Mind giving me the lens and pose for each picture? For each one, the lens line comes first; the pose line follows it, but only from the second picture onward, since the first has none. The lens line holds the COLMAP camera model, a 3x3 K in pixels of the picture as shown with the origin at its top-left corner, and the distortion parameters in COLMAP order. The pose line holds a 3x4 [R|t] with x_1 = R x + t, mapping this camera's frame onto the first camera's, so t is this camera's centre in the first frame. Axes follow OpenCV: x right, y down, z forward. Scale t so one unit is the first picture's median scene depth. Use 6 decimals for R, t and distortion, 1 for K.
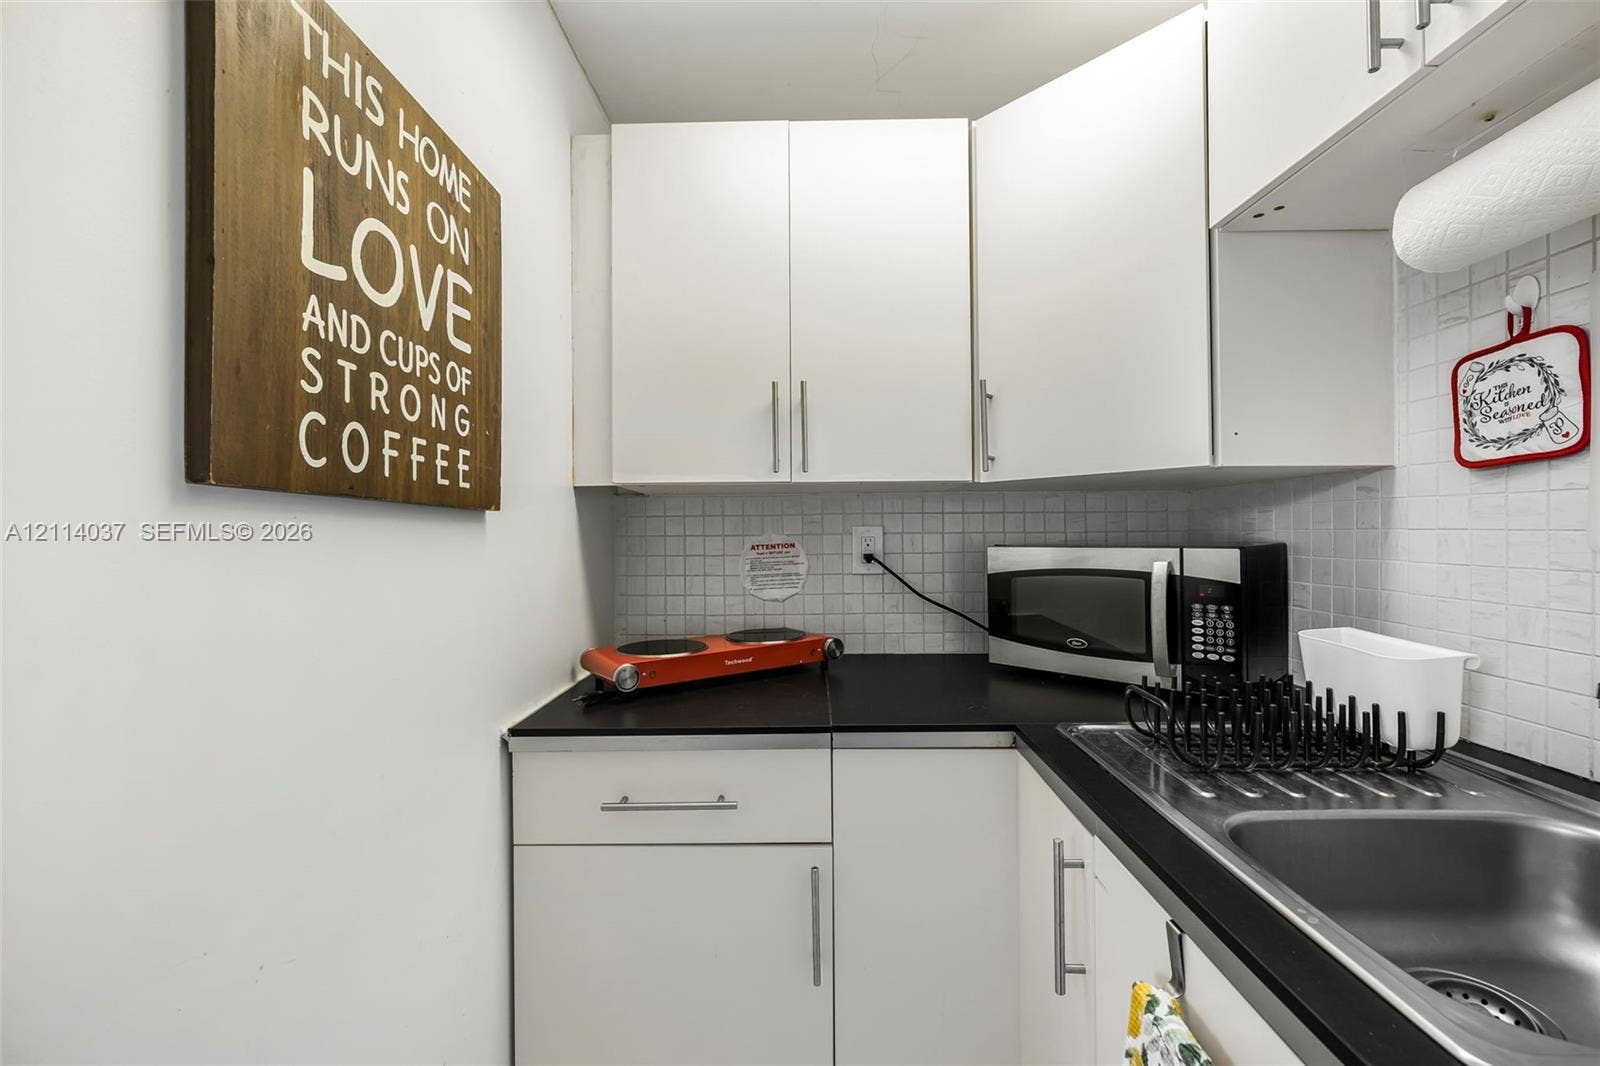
lens RADIAL K [[668.1, 0, 803.8], [0, 668.1, 533.0], [0, 0, 1]] dist [0.001786, 0.000056]
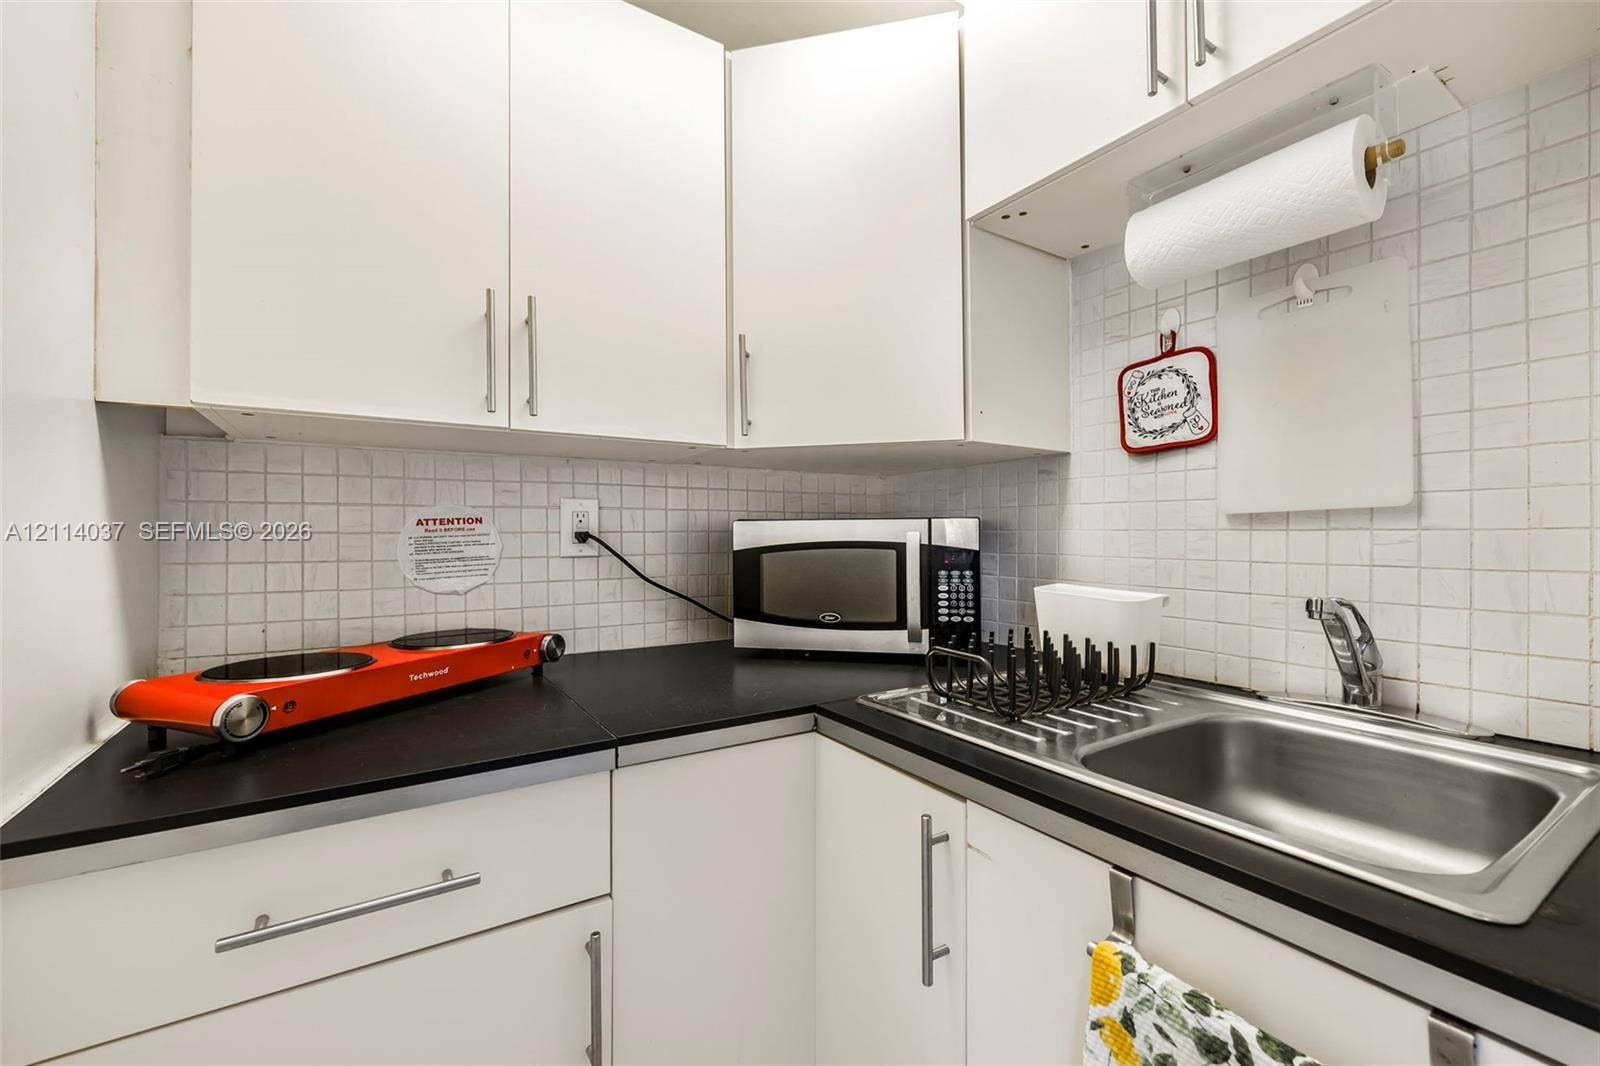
lens RADIAL K [[668.1, 0, 803.8], [0, 668.1, 533.0], [0, 0, 1]] dist [0.001786, 0.000056]
pose [[0.835002, 0.008554, 0.550180, -0.197428], [-0.003955, 0.999947, -0.009543, 0.060276], [-0.550233, 0.005792, 0.834991, 0.243027]]
